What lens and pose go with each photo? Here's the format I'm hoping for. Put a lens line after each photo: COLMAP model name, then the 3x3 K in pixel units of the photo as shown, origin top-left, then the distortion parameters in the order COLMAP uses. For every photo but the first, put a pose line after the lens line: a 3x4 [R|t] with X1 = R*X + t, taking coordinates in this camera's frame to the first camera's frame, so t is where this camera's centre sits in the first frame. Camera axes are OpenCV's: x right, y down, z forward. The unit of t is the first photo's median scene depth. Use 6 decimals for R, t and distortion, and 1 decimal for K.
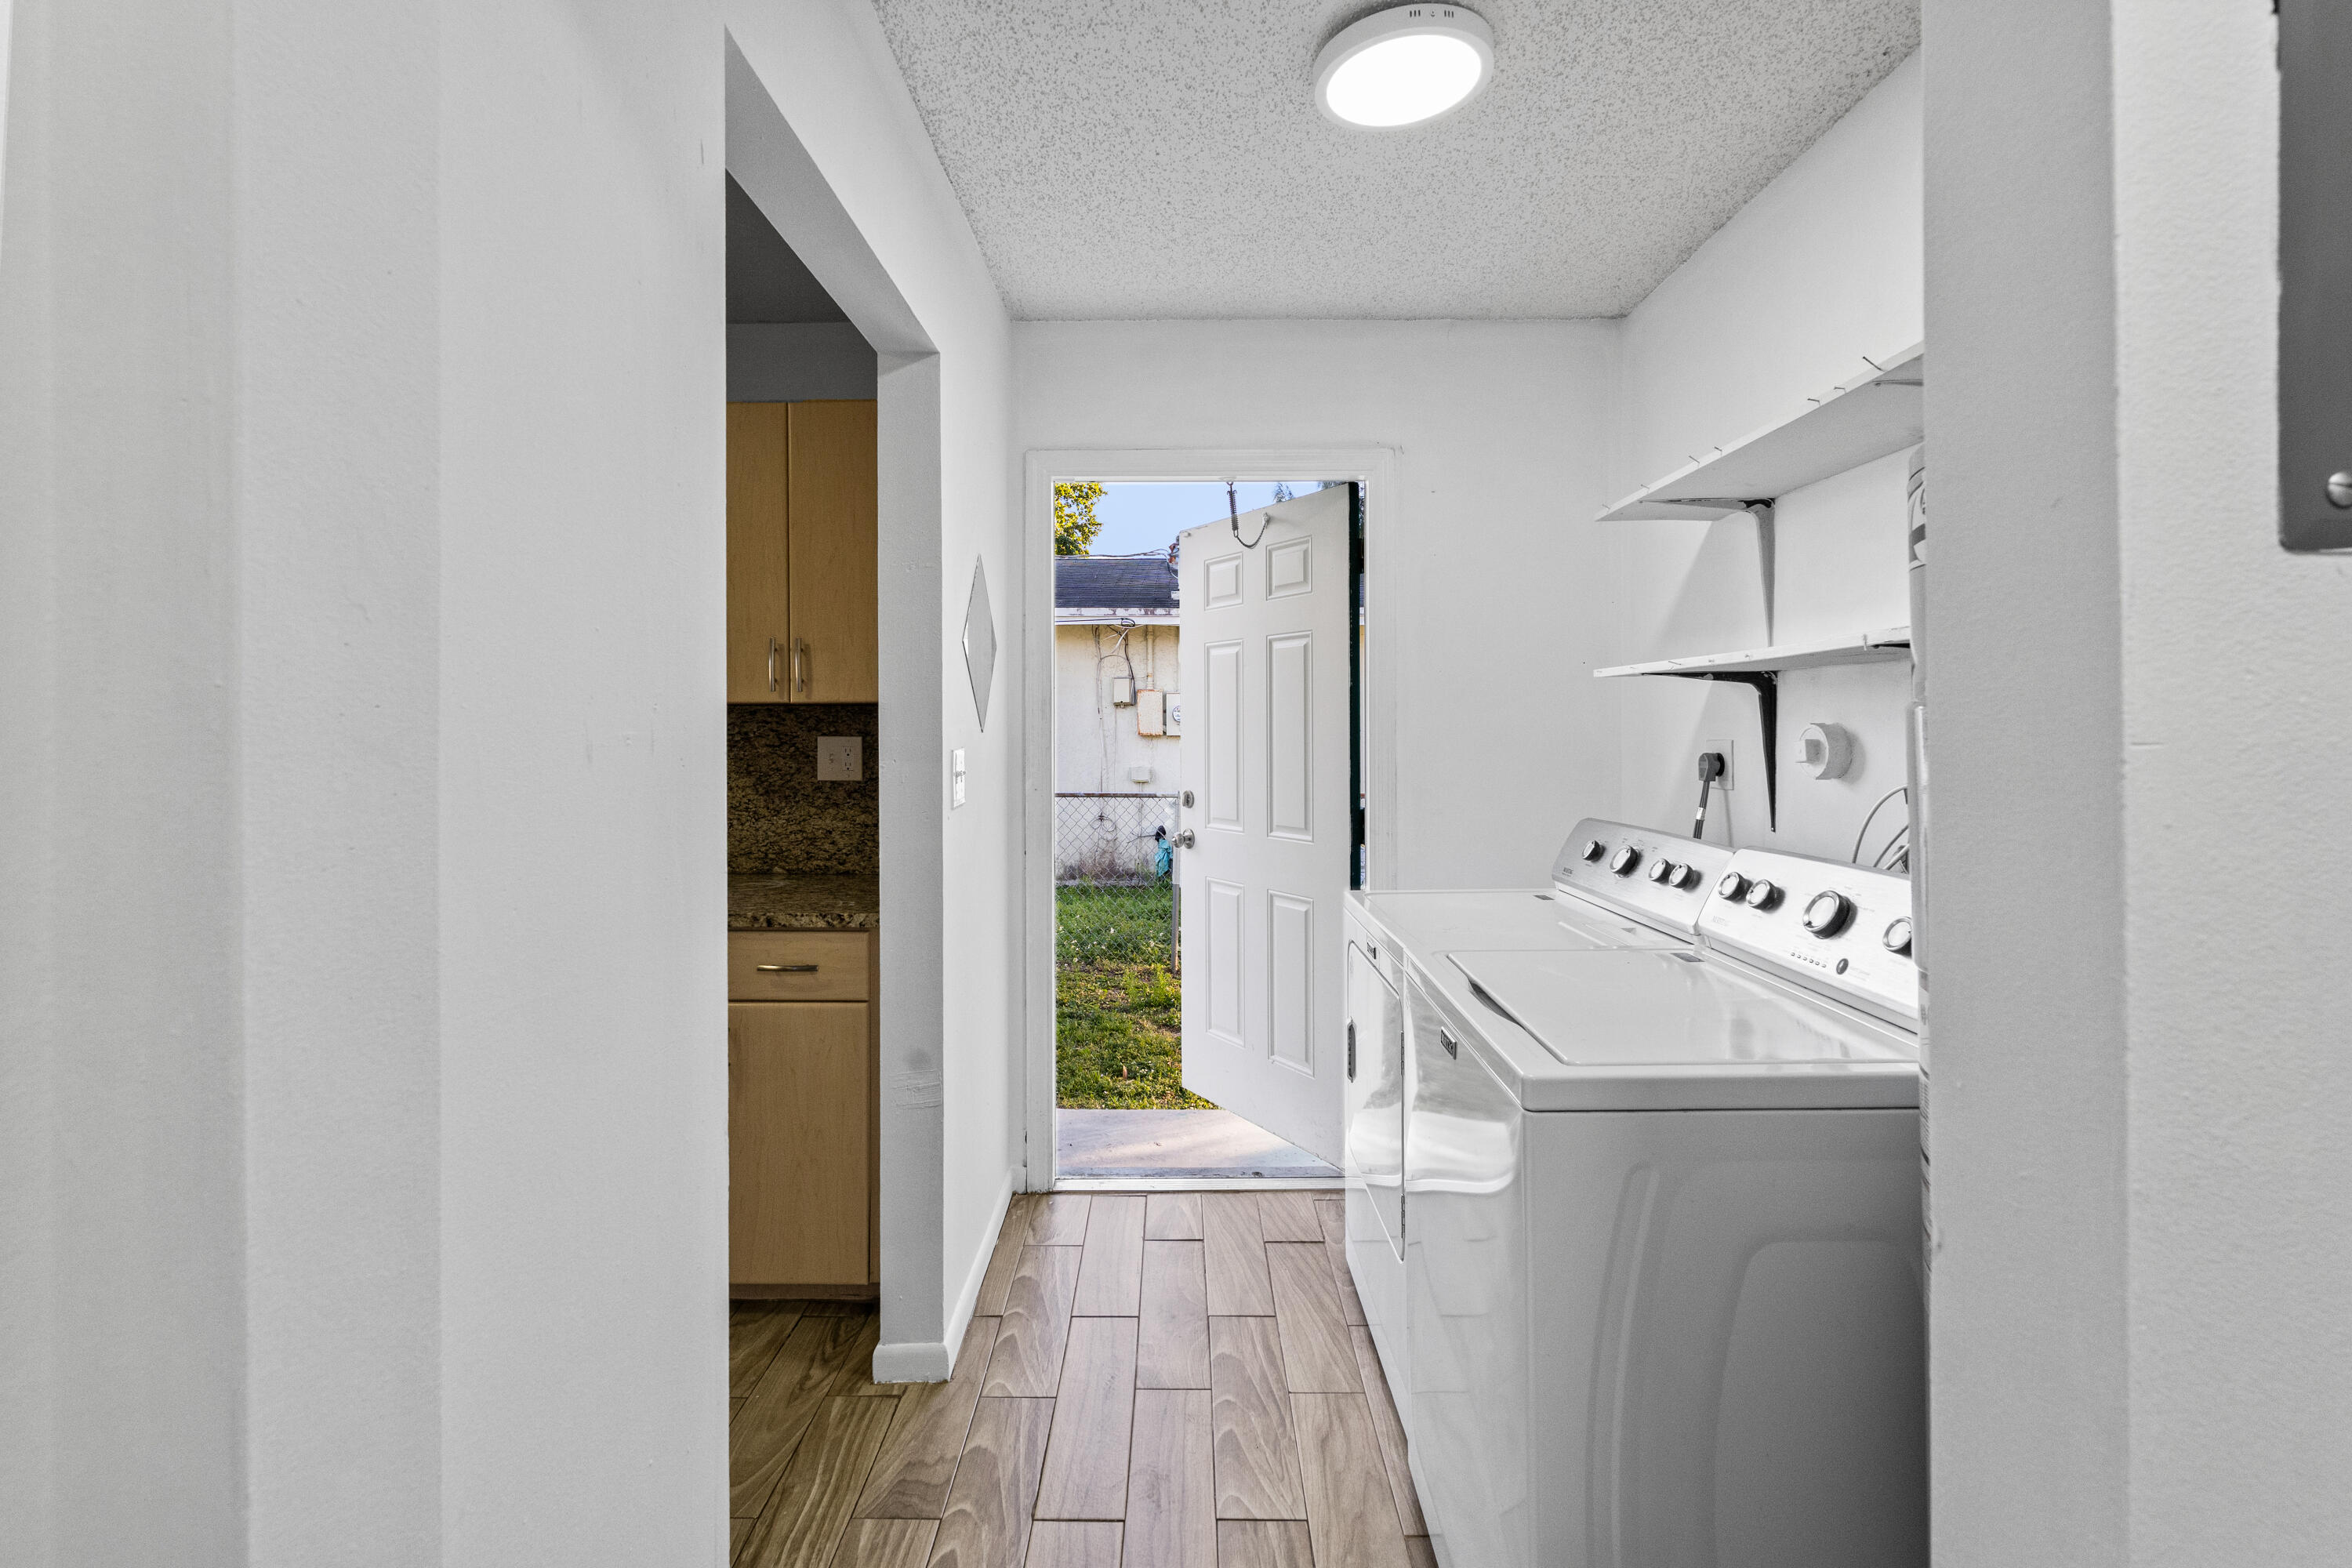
lens RADIAL K [[1064.9, 0, 1164.4], [0, 1064.9, 722.3], [0, 0, 1]] dist [-0.000854, -0.001775]
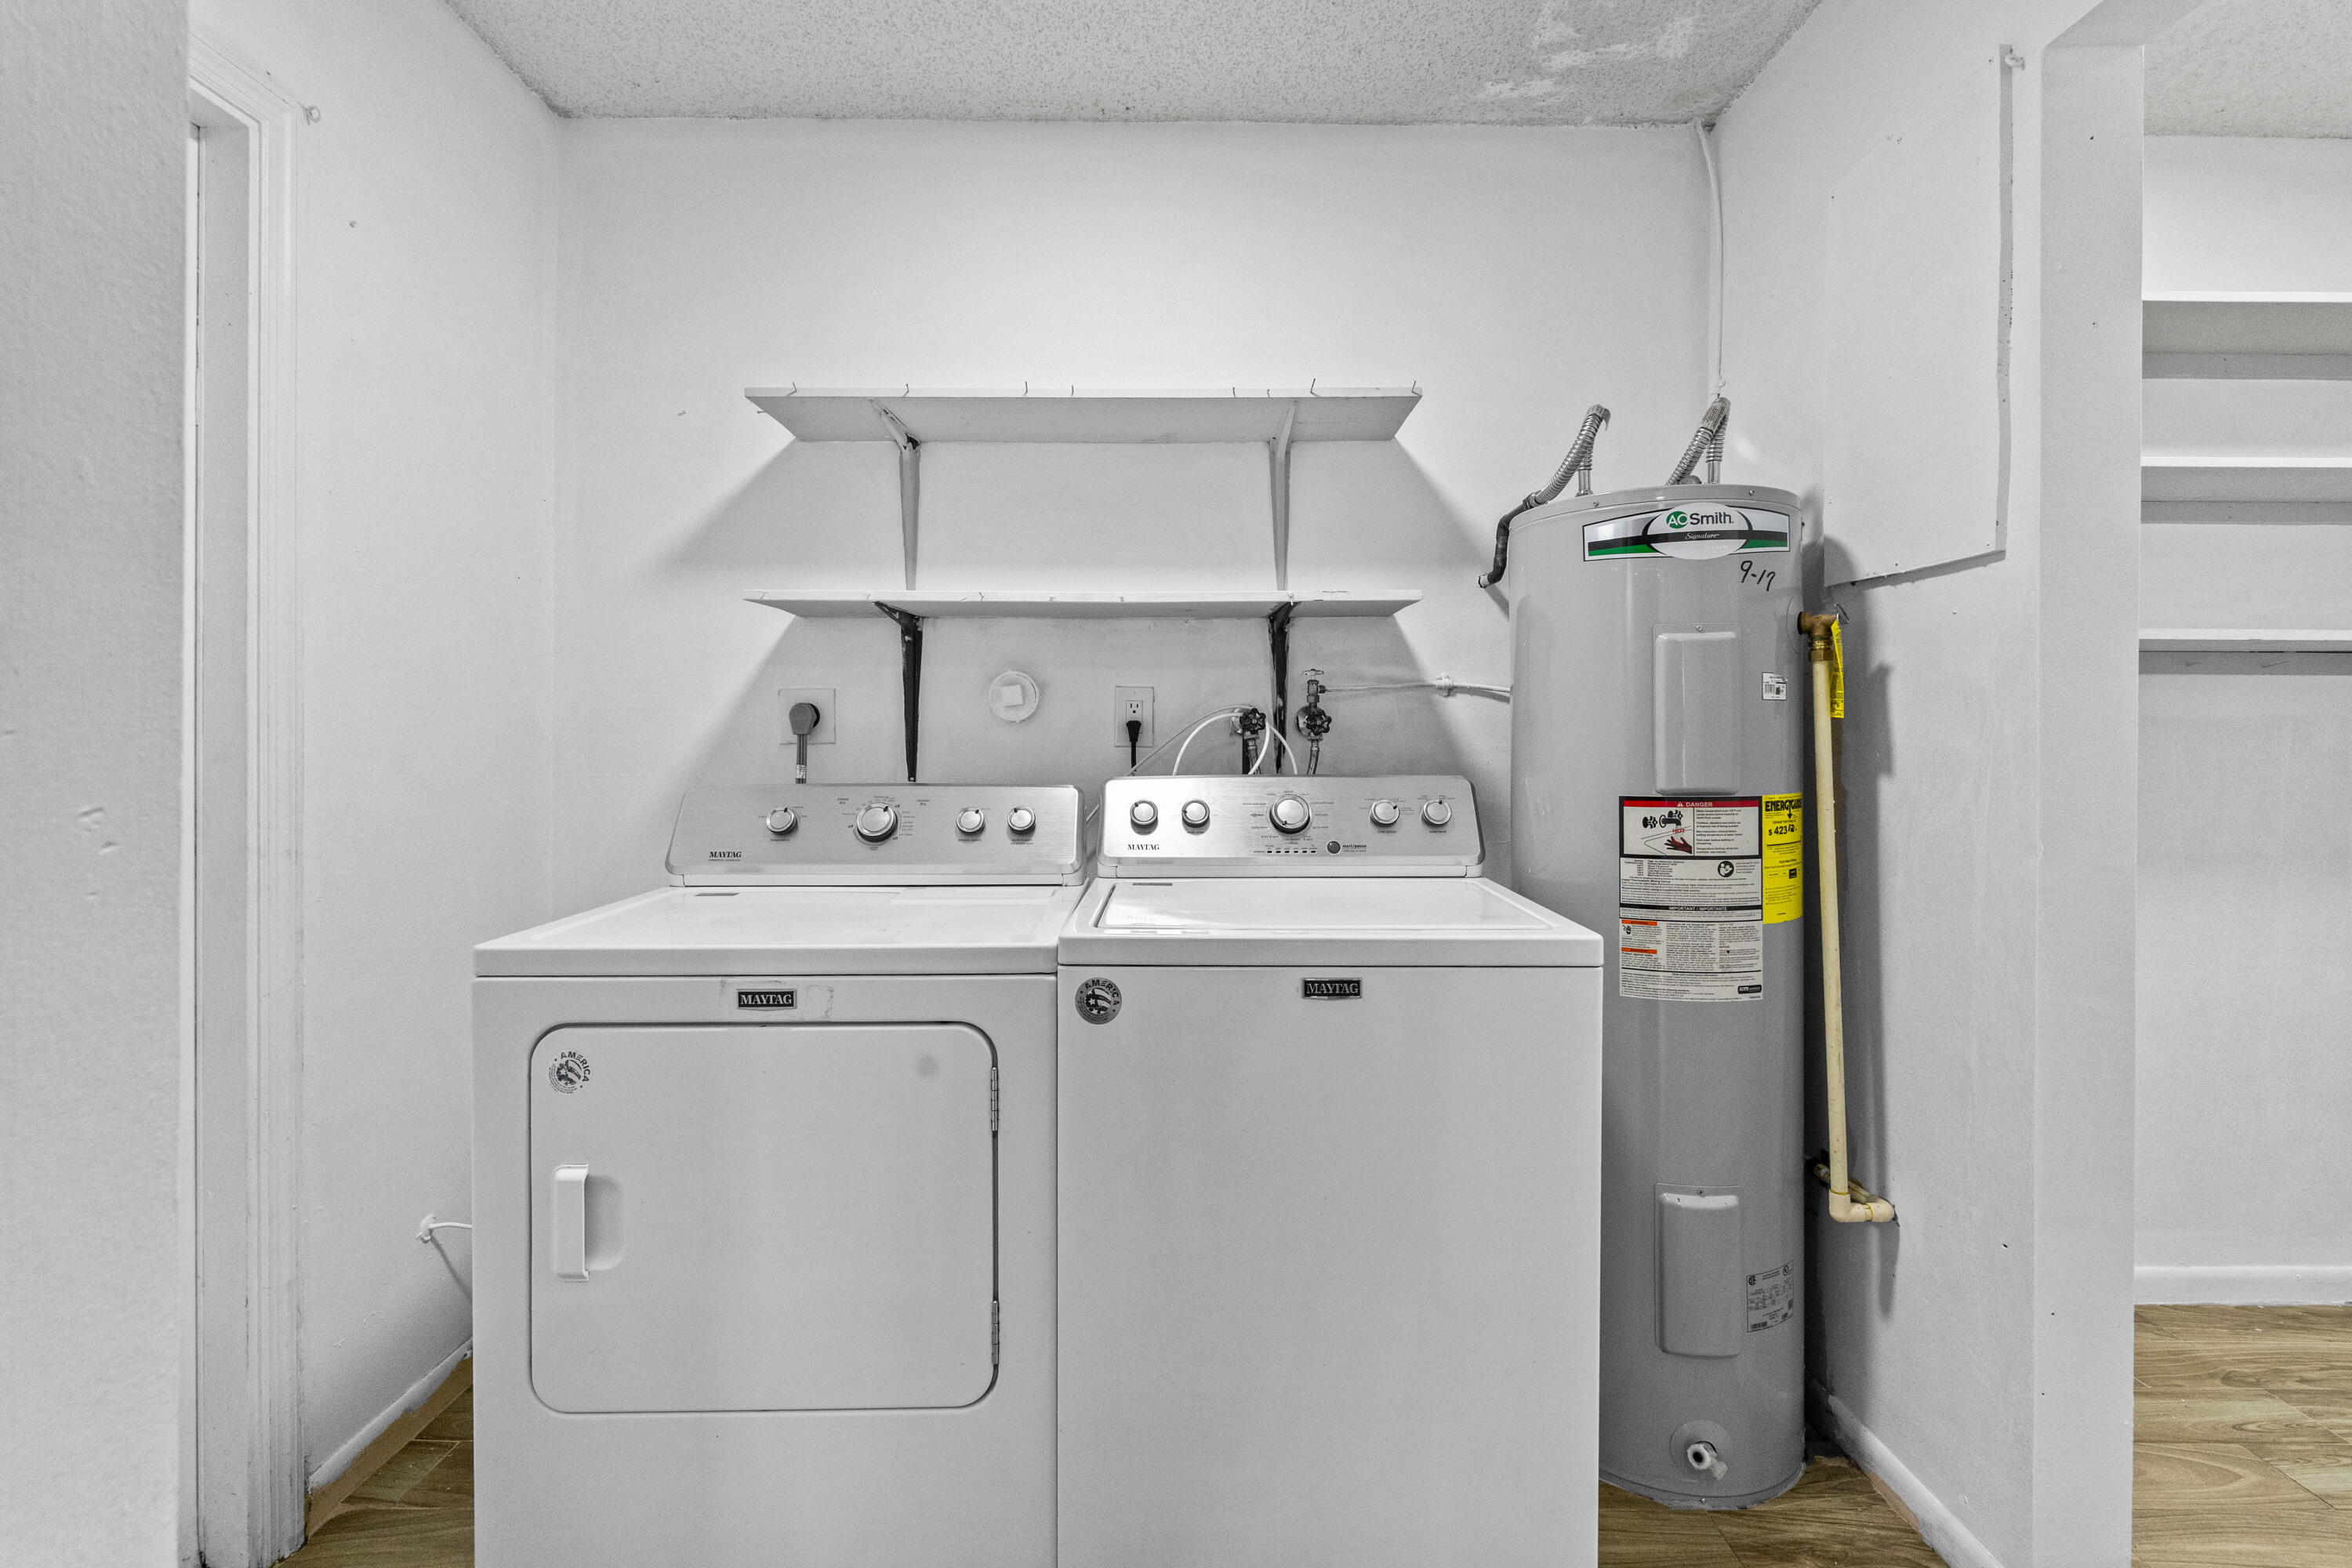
lens RADIAL K [[1064.9, 0, 1189.1], [0, 1064.9, 730.9], [0, 0, 1]] dist [-0.000854, -0.001775]
pose [[-0.008977, 0.012297, 0.999884, -0.471669], [-0.004718, 0.999913, -0.012340, 0.078679], [-0.999949, -0.004828, -0.008919, 0.890104]]
